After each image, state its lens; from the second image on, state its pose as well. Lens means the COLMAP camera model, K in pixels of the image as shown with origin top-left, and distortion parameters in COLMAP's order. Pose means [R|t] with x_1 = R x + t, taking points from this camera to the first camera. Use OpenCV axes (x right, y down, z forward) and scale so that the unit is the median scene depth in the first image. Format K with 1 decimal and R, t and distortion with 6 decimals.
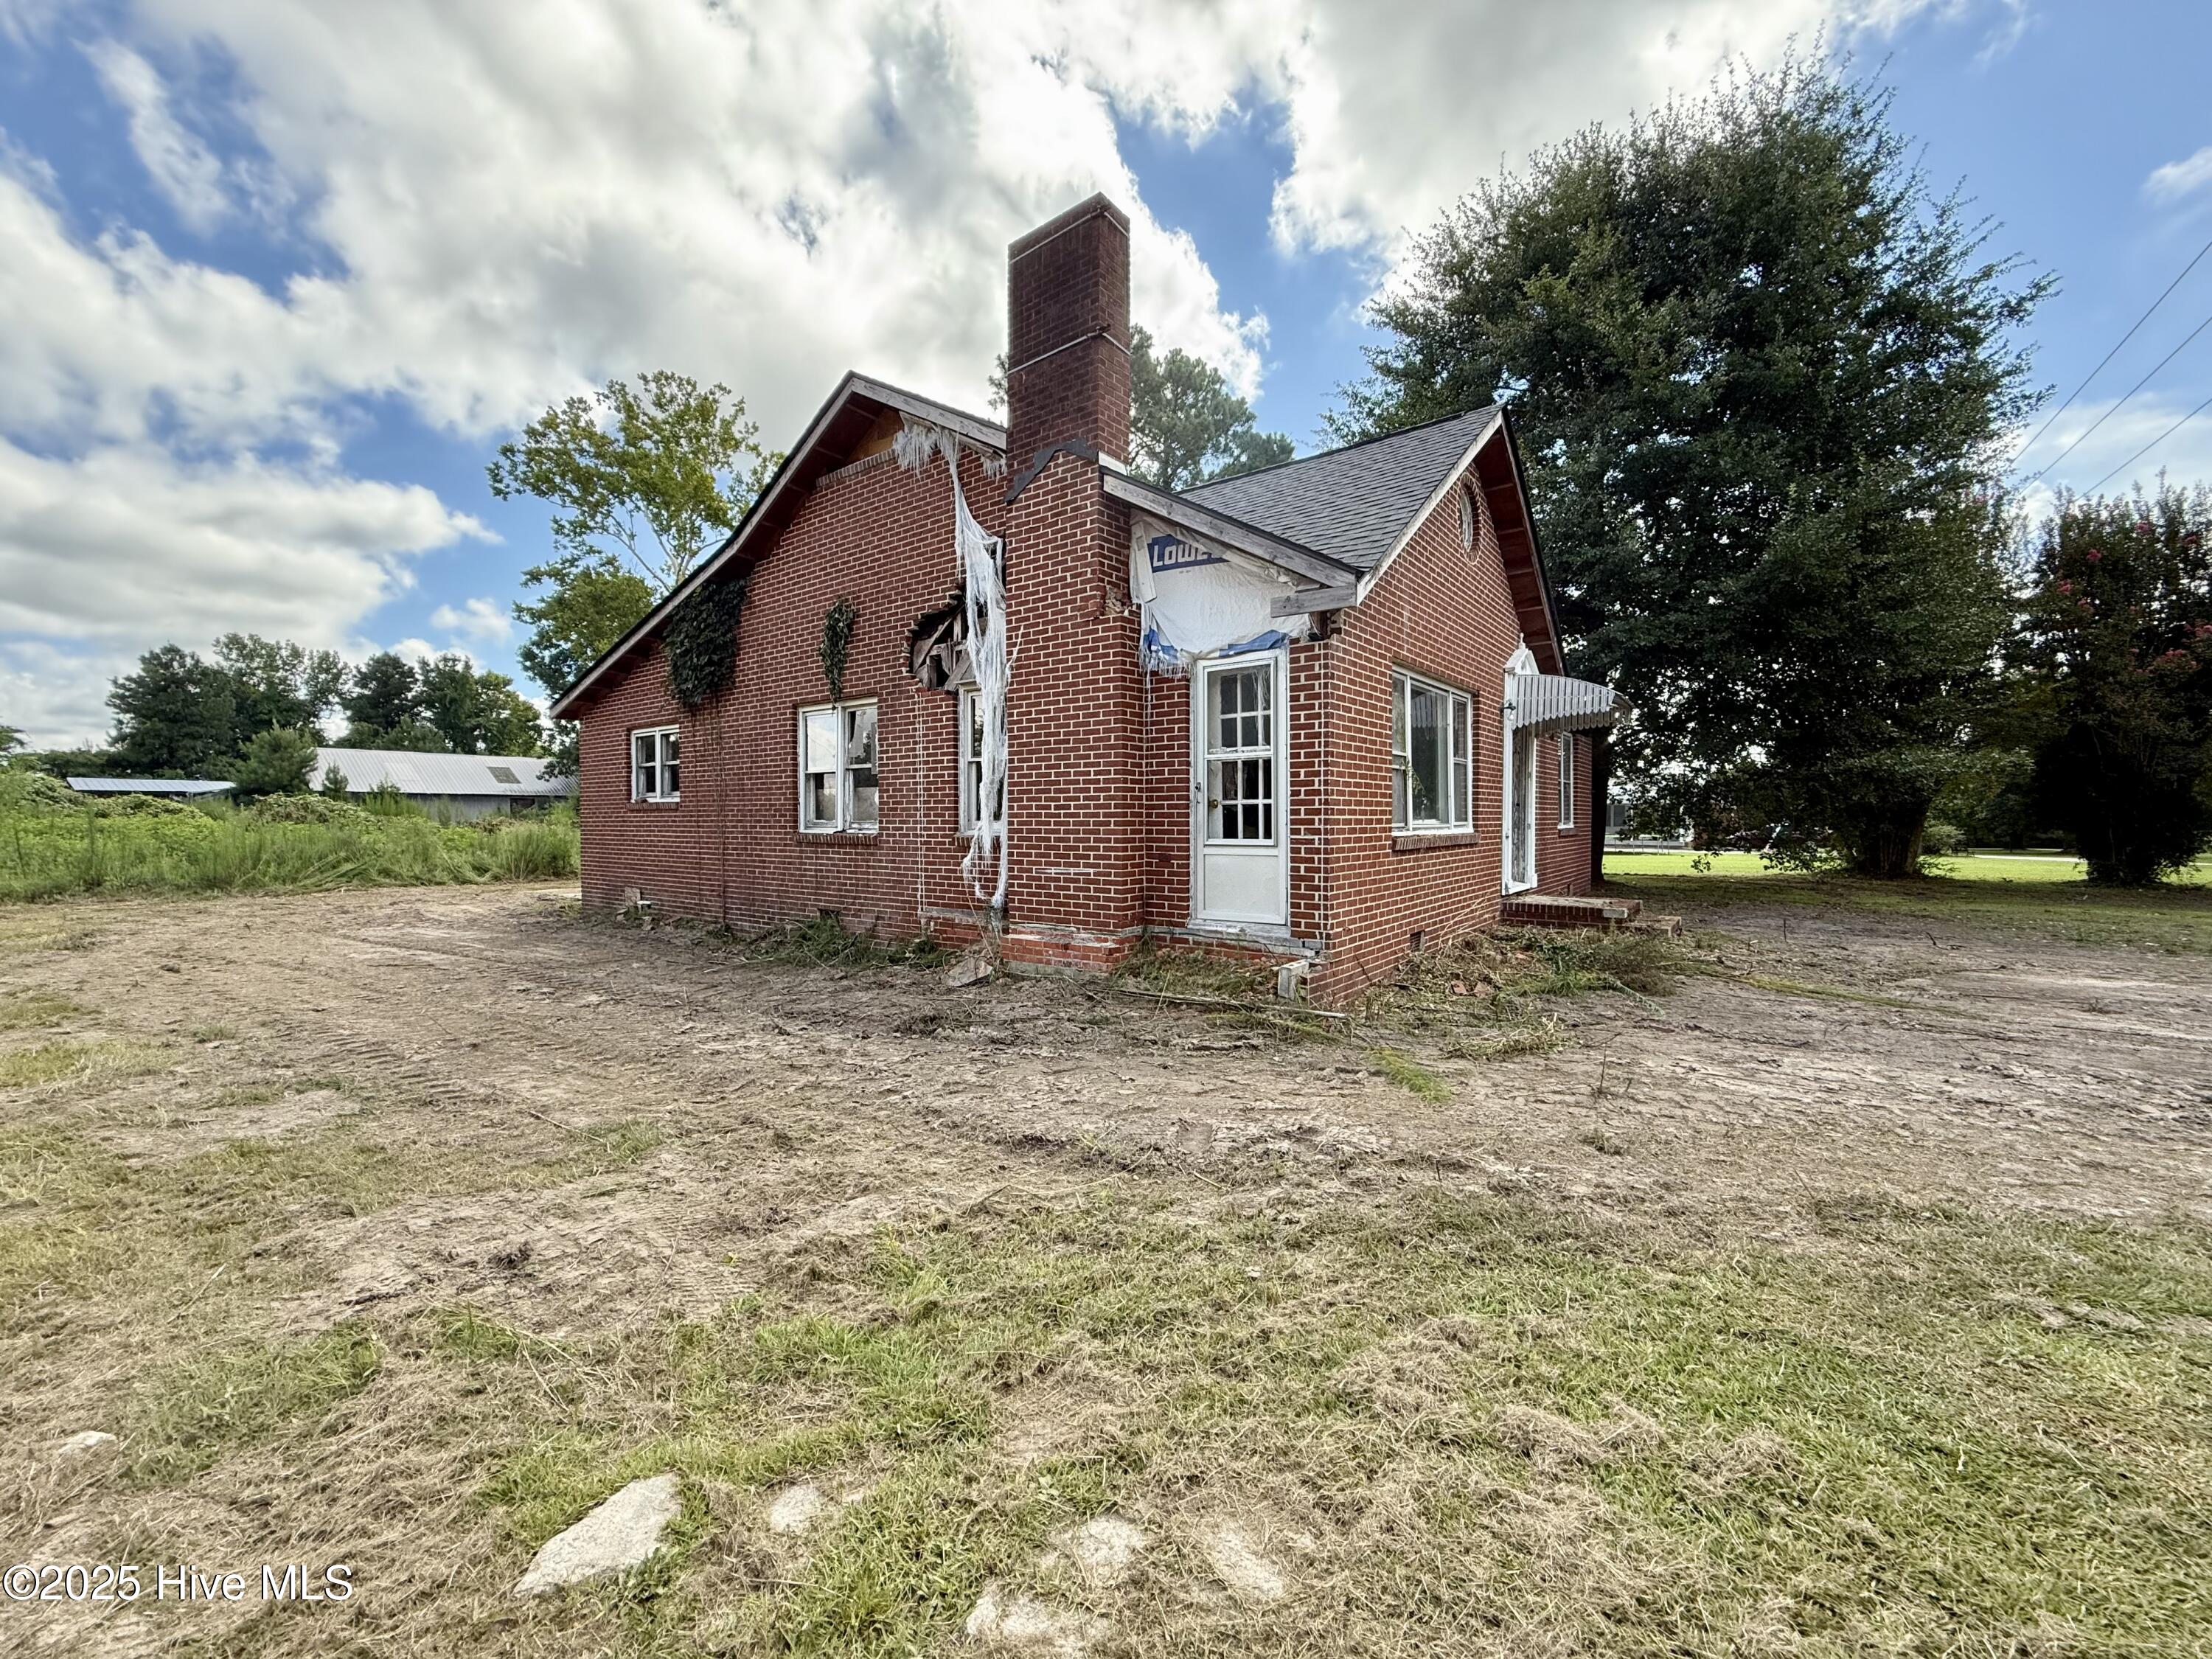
lens RADIAL K [[877.8, 0, 1102.6], [0, 877.8, 829.0], [0, 0, 1]] dist [-0.000414, 0.000110]
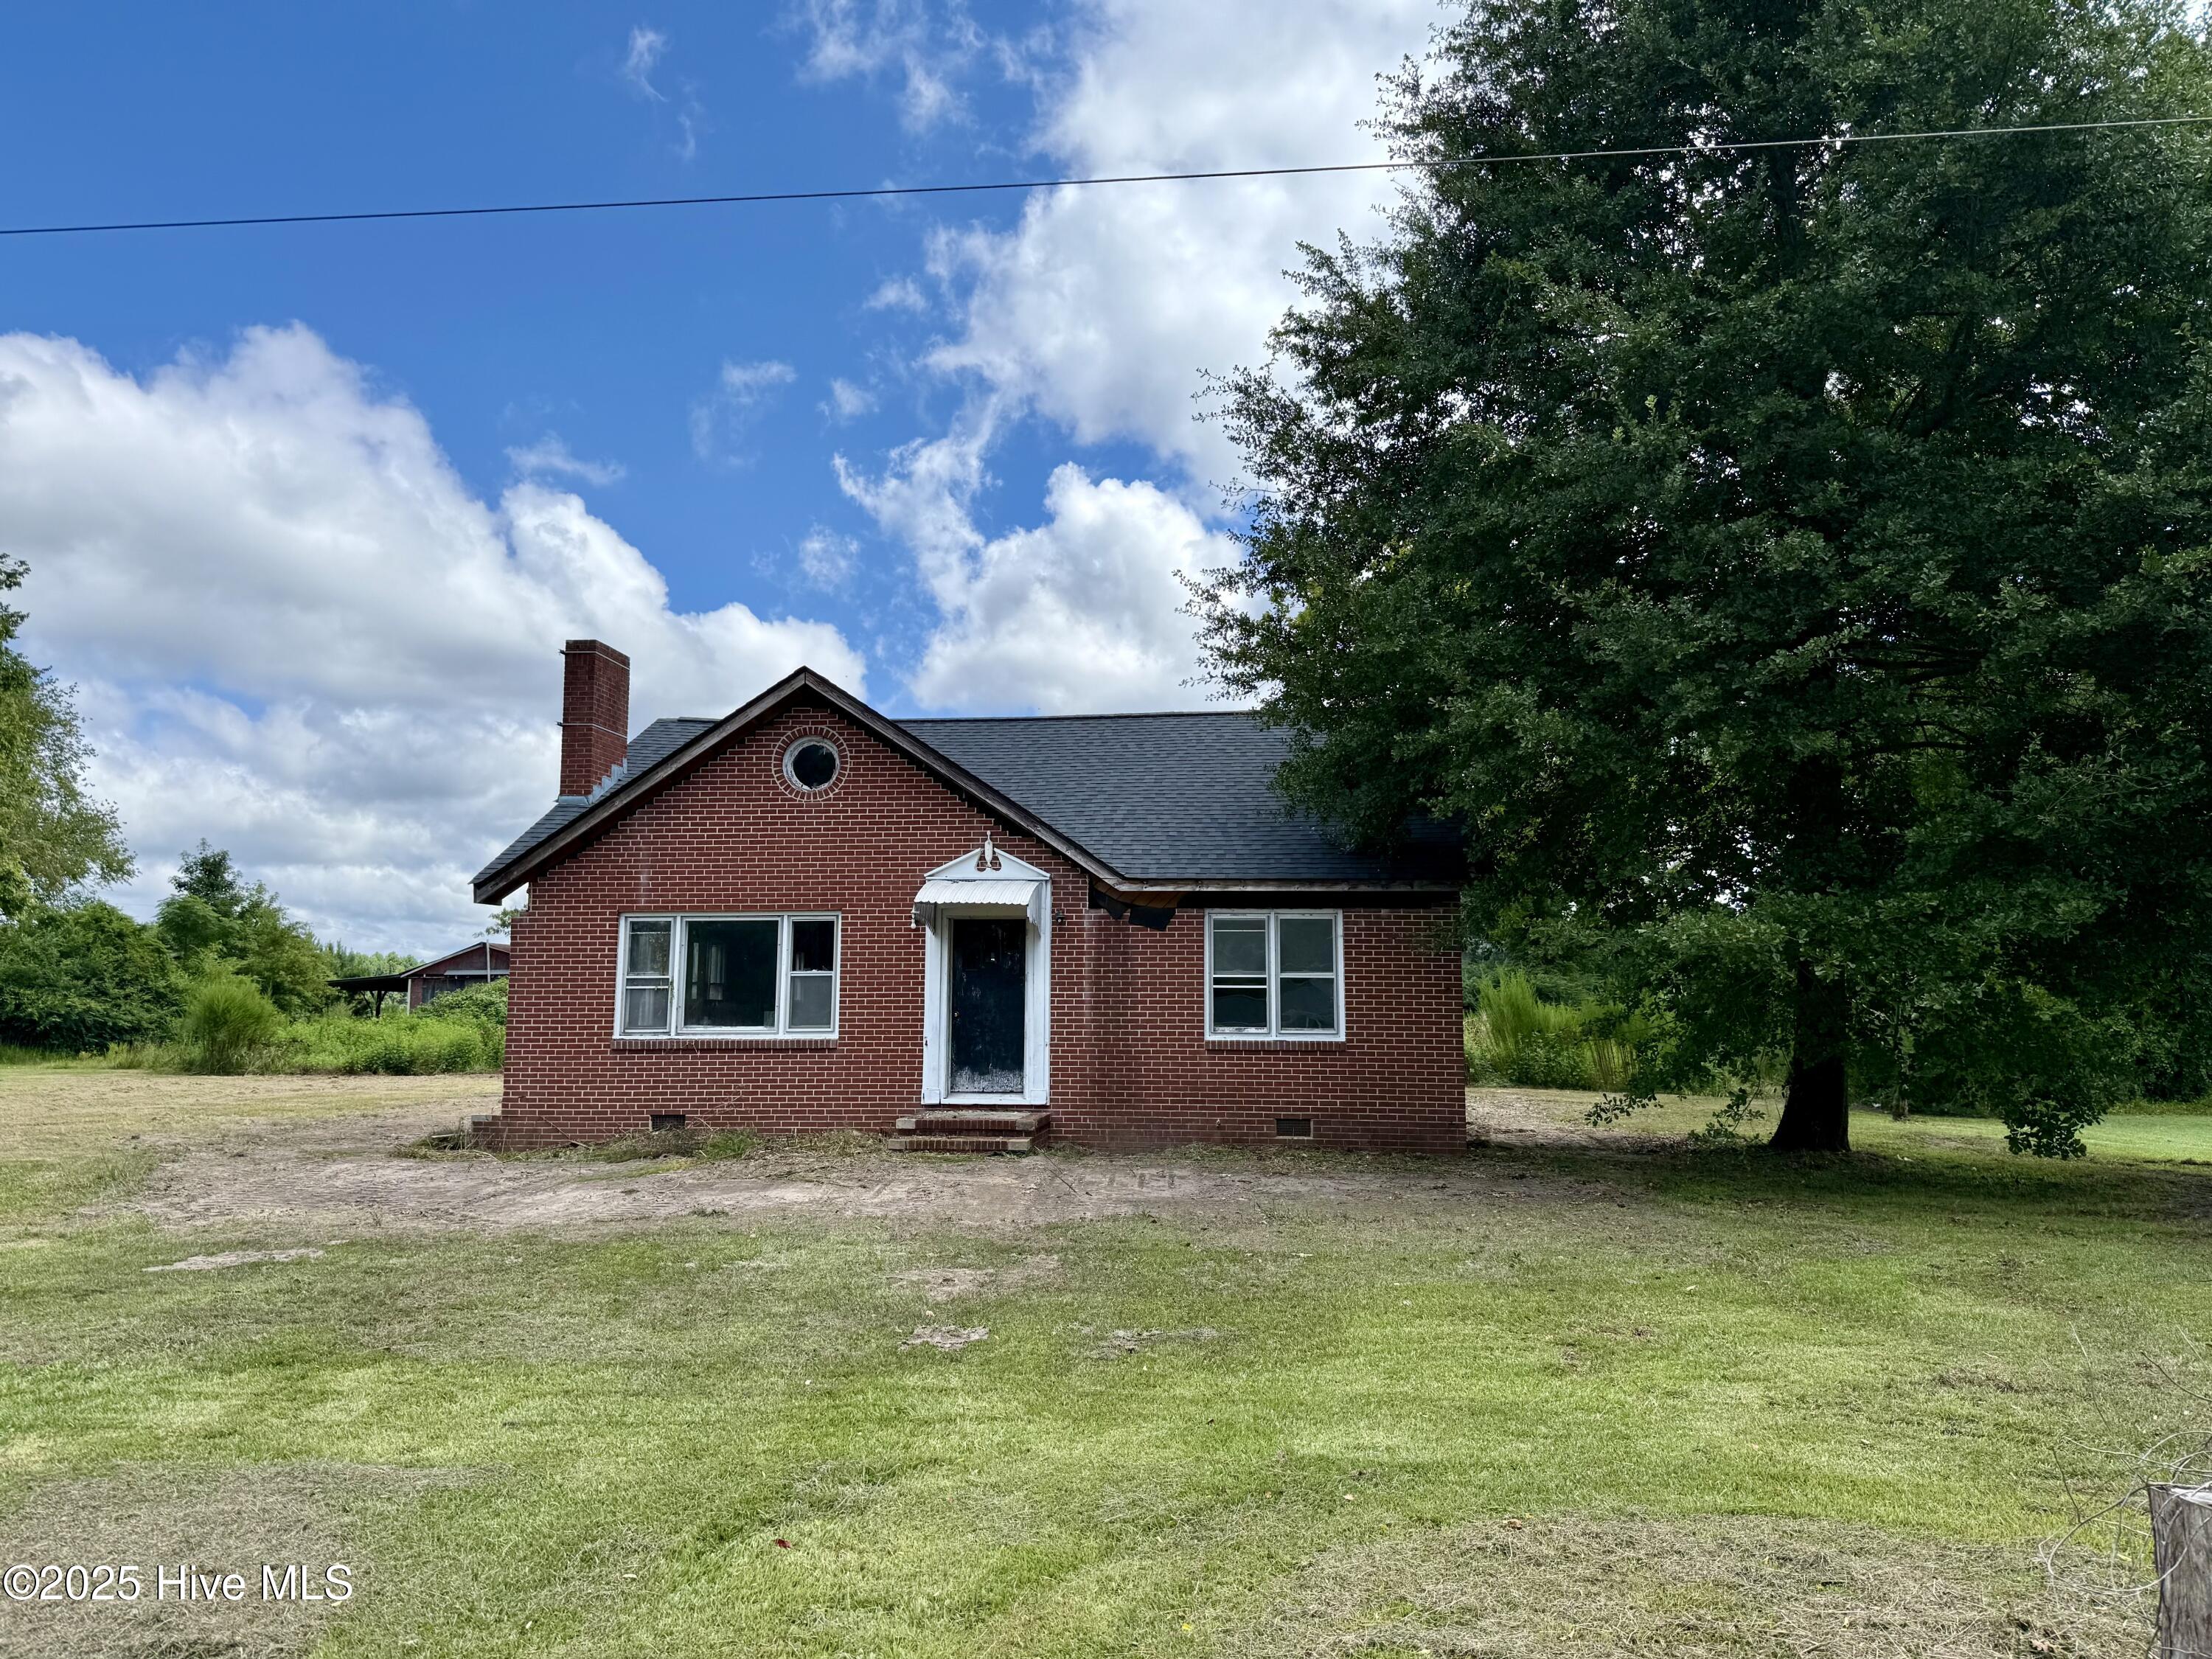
lens RADIAL K [[1568.8, 0, 1099.1], [0, 1568.8, 826.0], [0, 0, 1]] dist [0.041900, -0.003605]
pose [[0.550077, -0.096442, -0.829527, 1.644399], [-0.014809, 0.992027, -0.125154, -0.013385], [0.834983, 0.081129, 0.544263, 0.140586]]
